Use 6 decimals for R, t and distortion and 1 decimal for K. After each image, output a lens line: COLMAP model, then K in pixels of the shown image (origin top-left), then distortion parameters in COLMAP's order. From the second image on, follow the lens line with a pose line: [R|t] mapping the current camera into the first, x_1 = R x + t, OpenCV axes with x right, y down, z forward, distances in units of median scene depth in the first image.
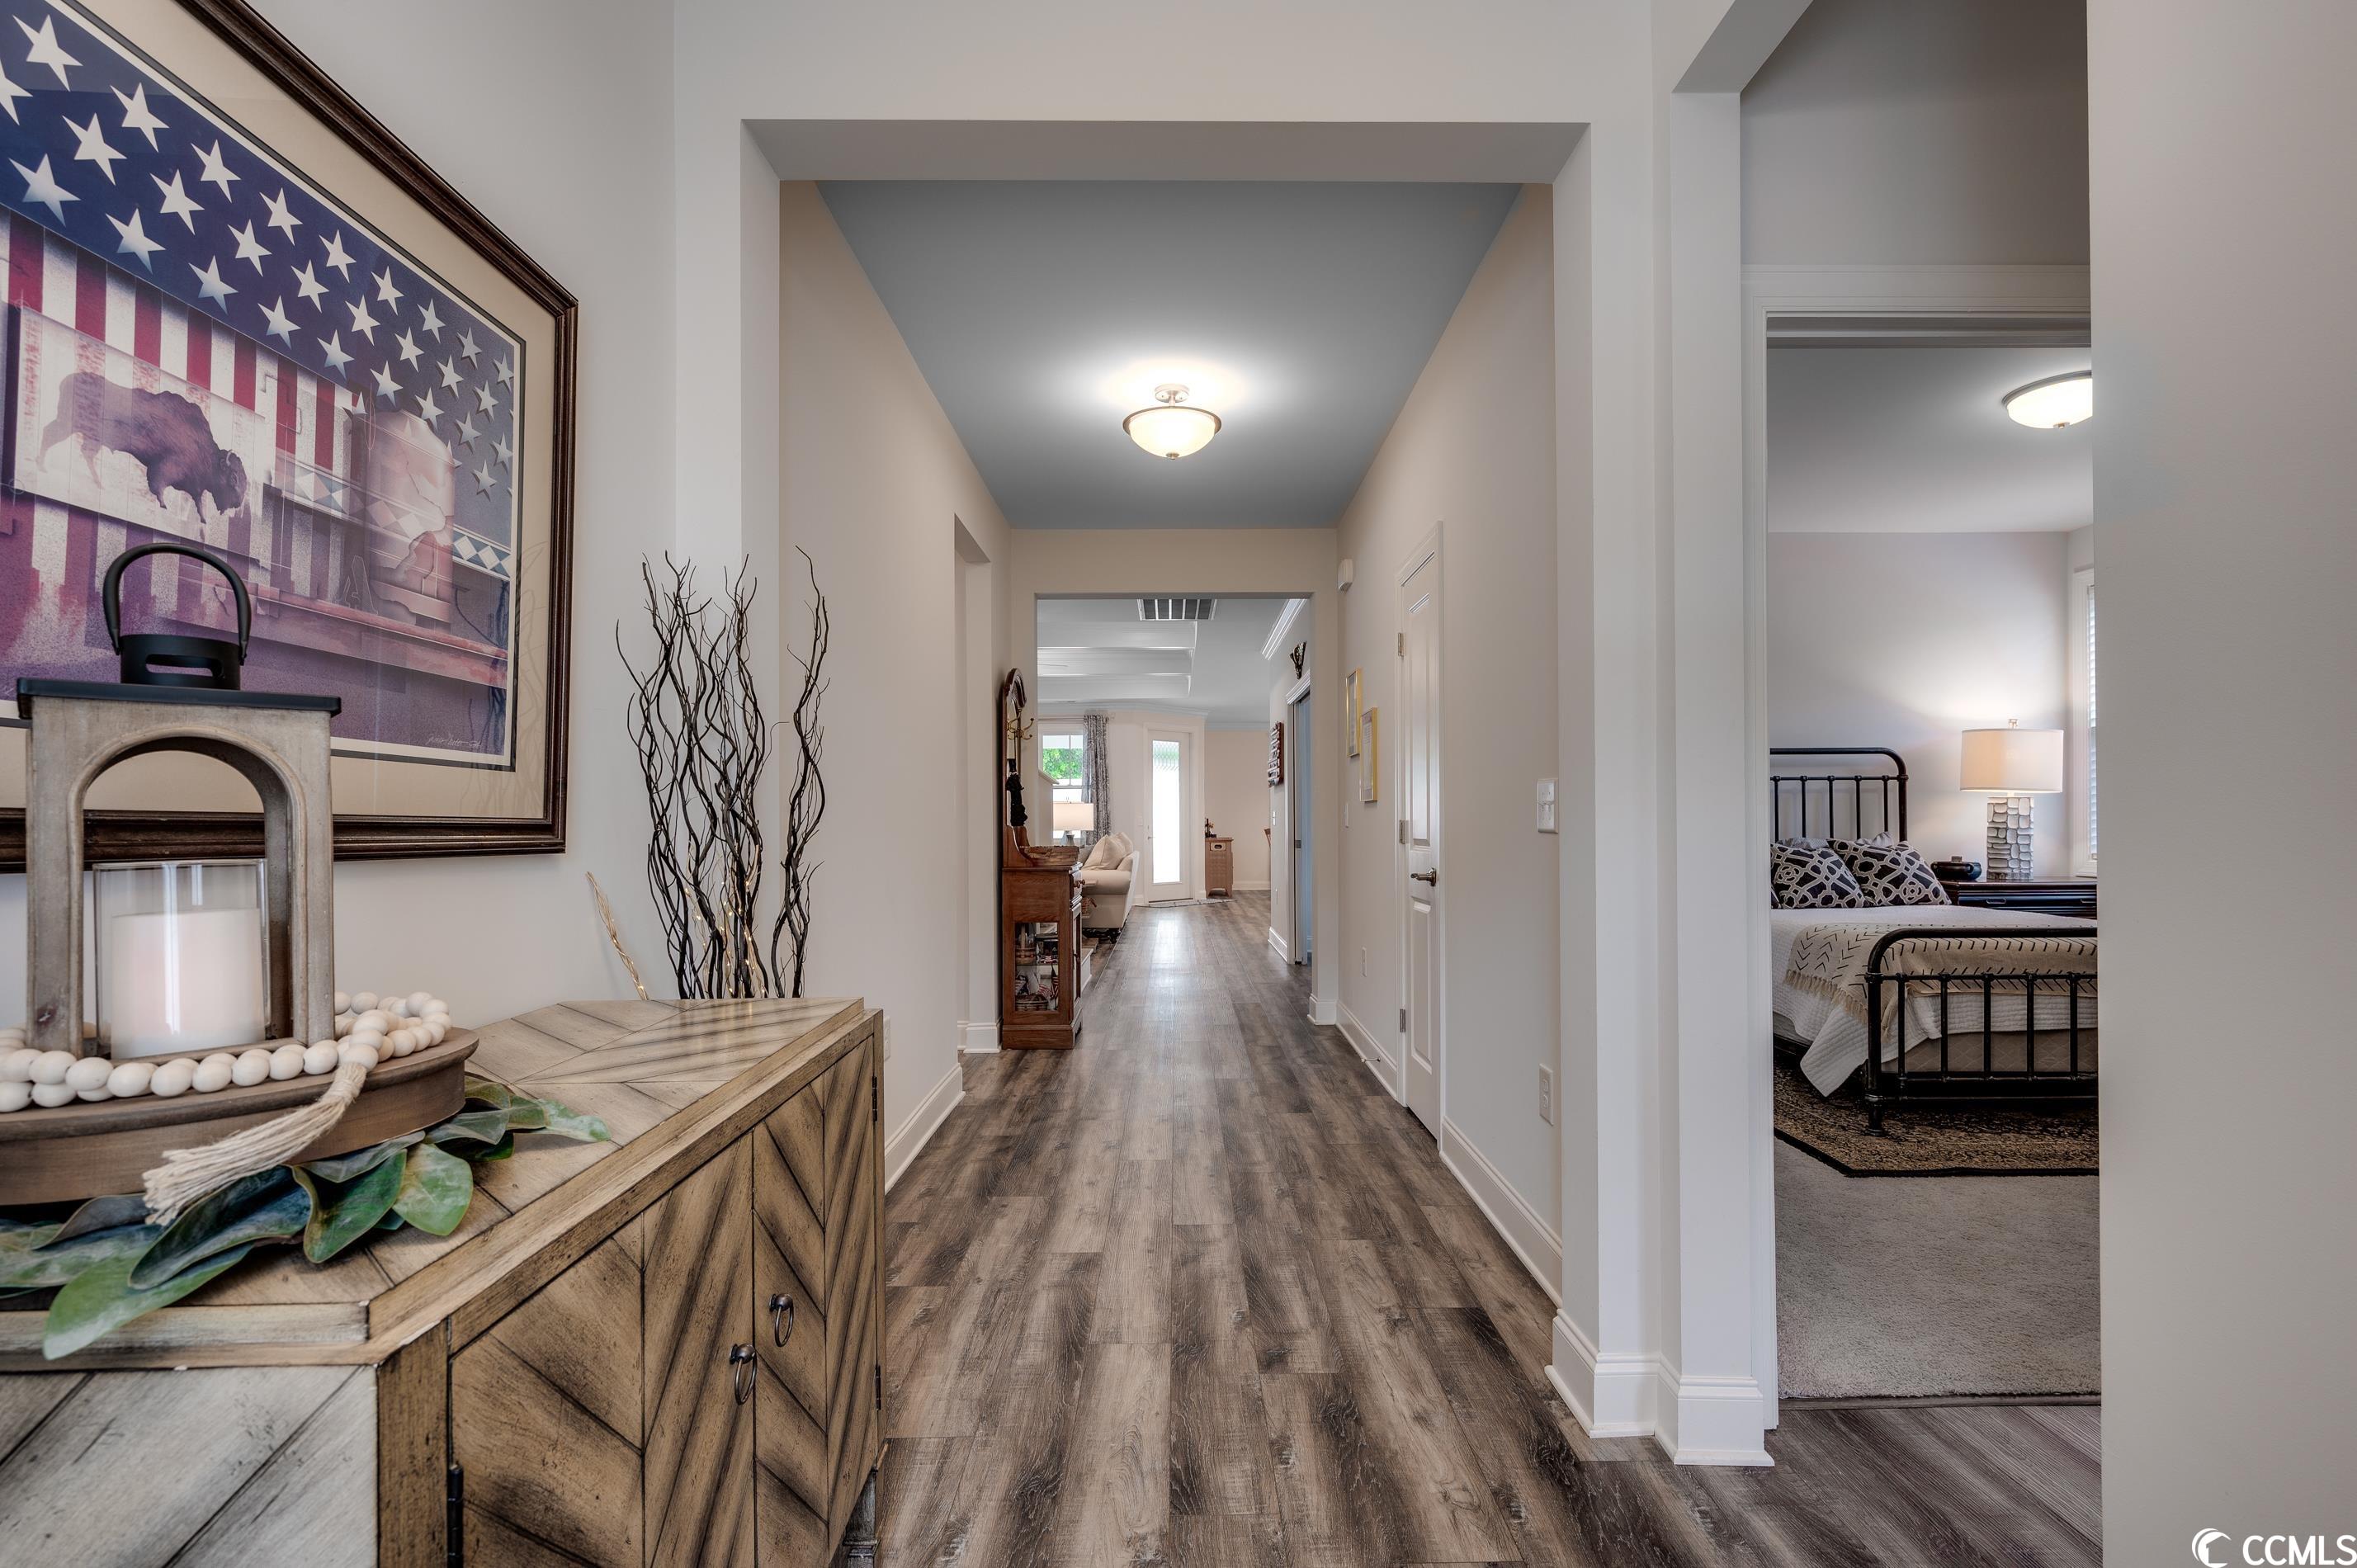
lens RADIAL K [[1155.0, 0, 1187.3], [0, 1155.0, 809.0], [0, 0, 1]] dist [-0.002858, -0.000190]
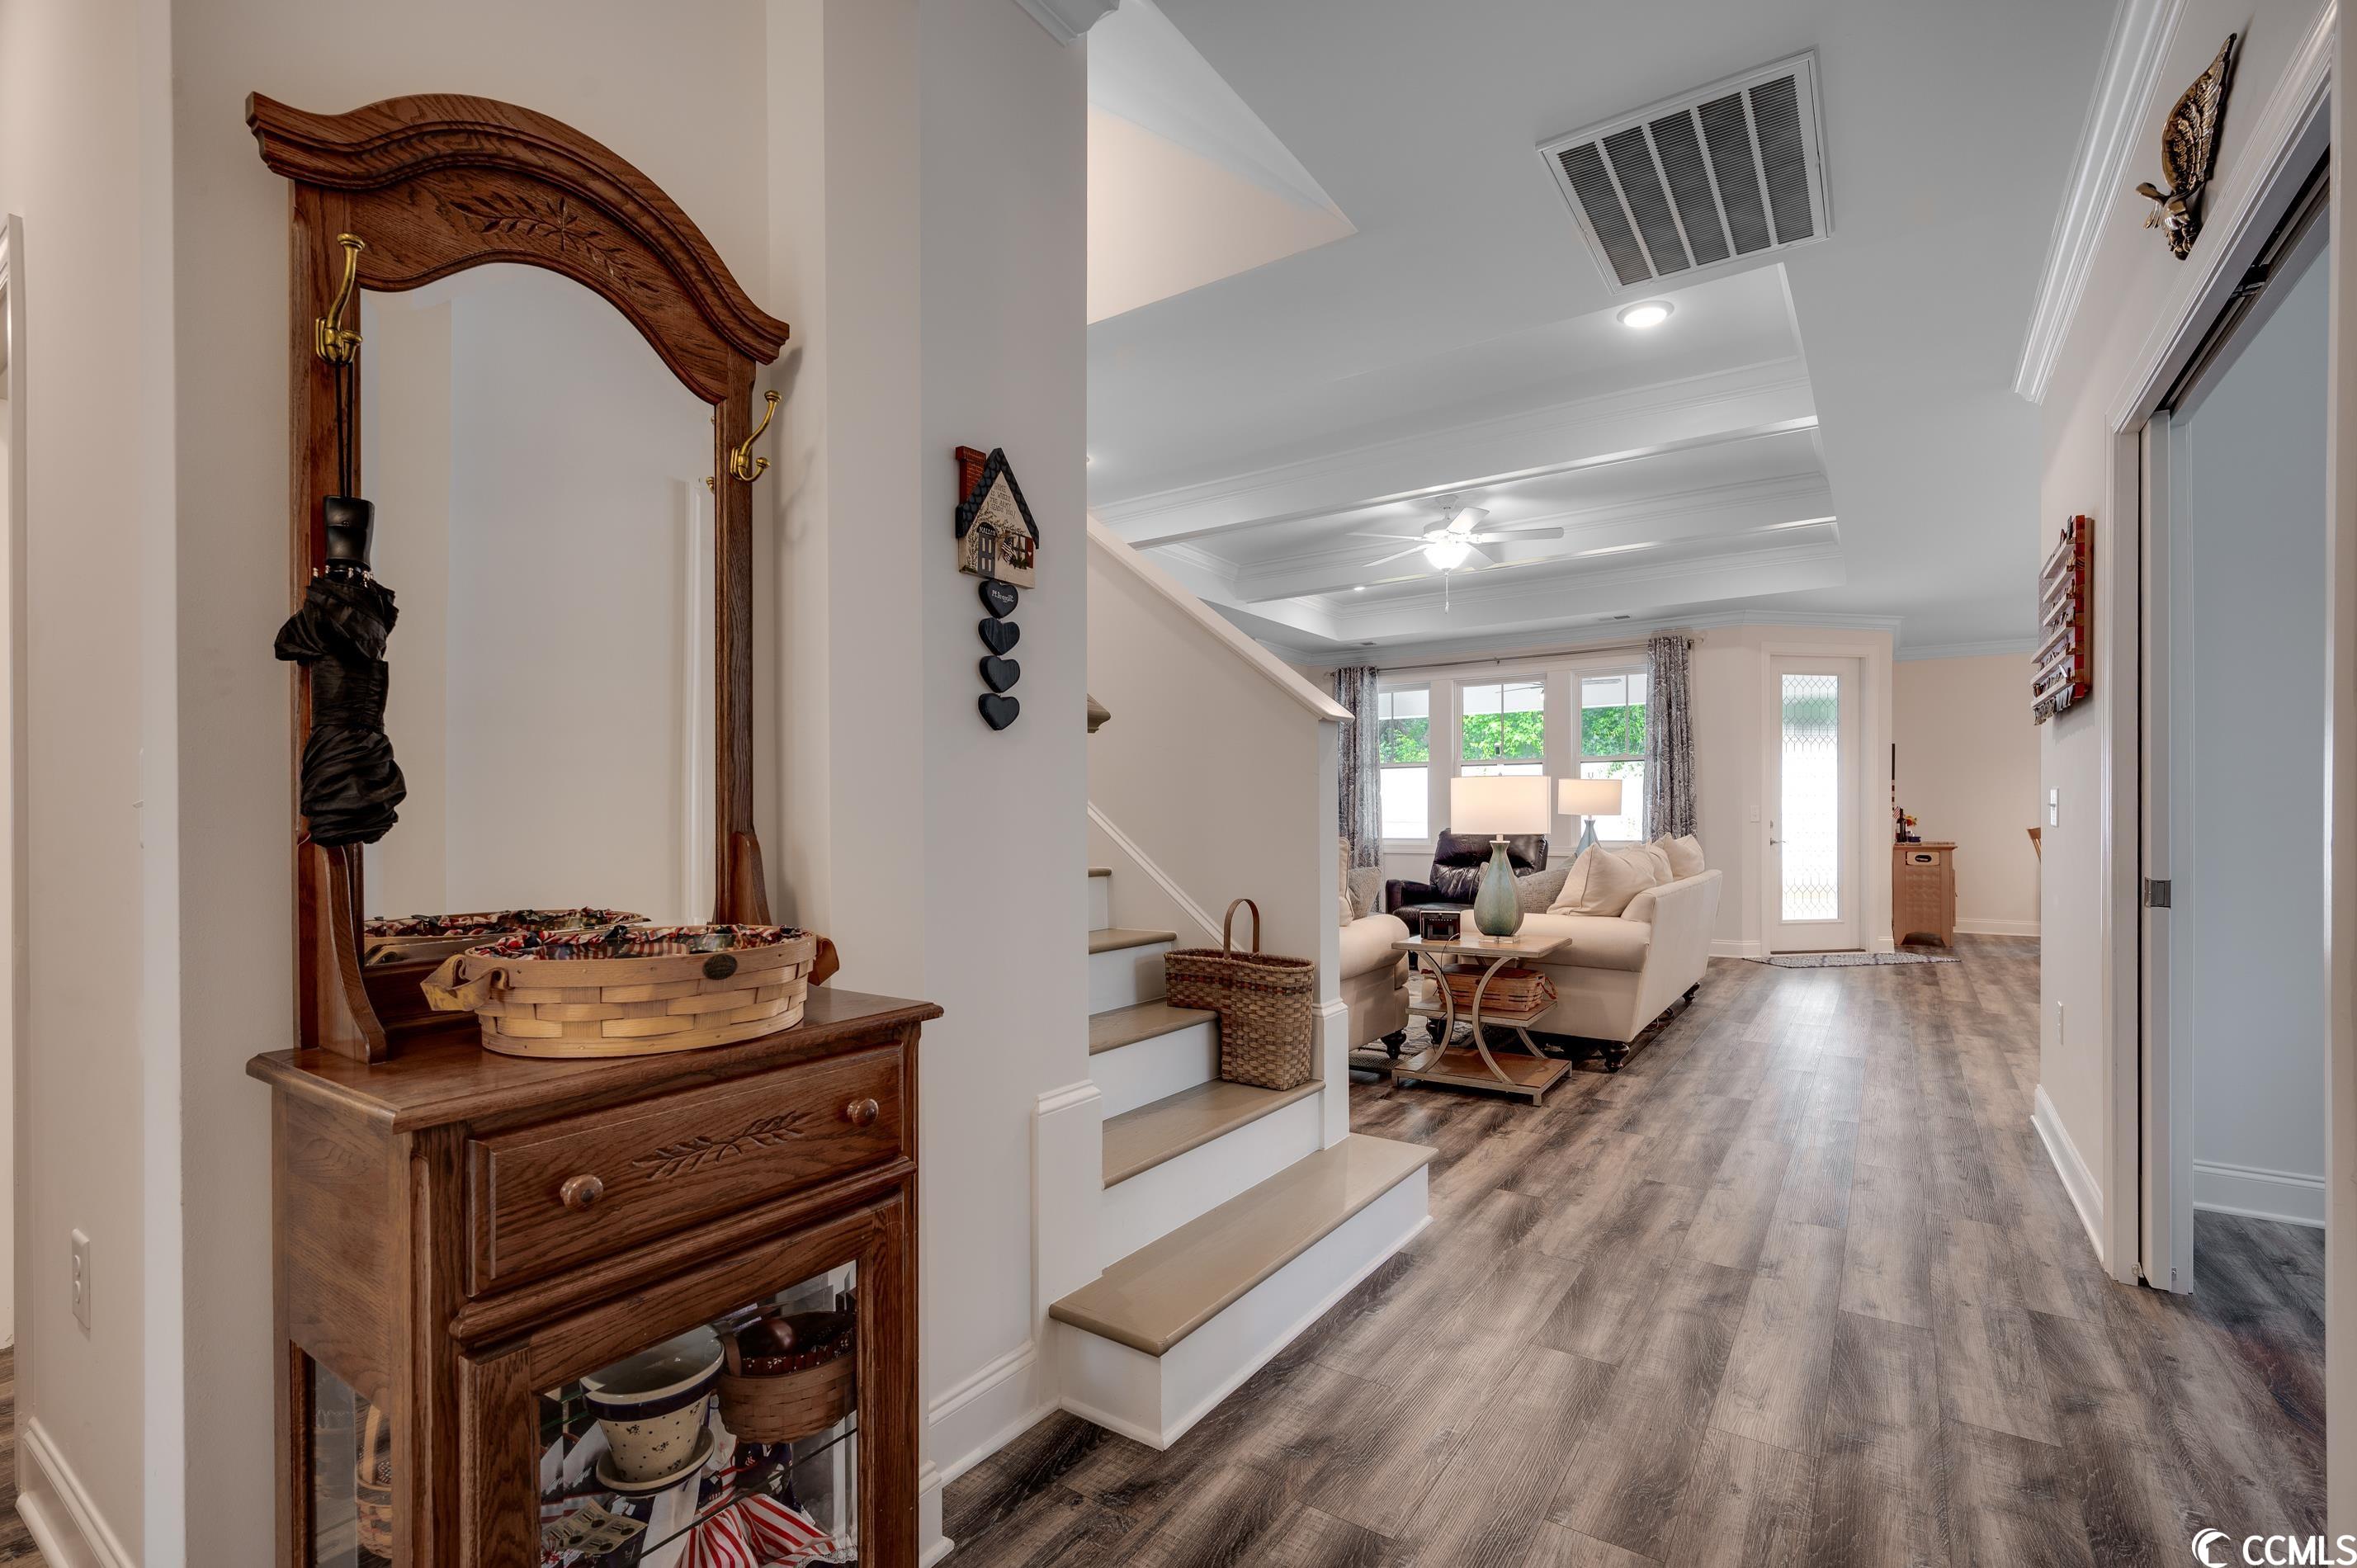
lens RADIAL K [[1081.2, 0, 1093.5], [0, 1081.2, 792.2], [0, 0, 1]] dist [-0.012733, -0.000056]
pose [[0.794720, 0.009551, -0.606901, 0.024055], [-0.007135, 0.999954, 0.006393, -0.000798], [0.606934, -0.000751, 0.794752, 0.347331]]
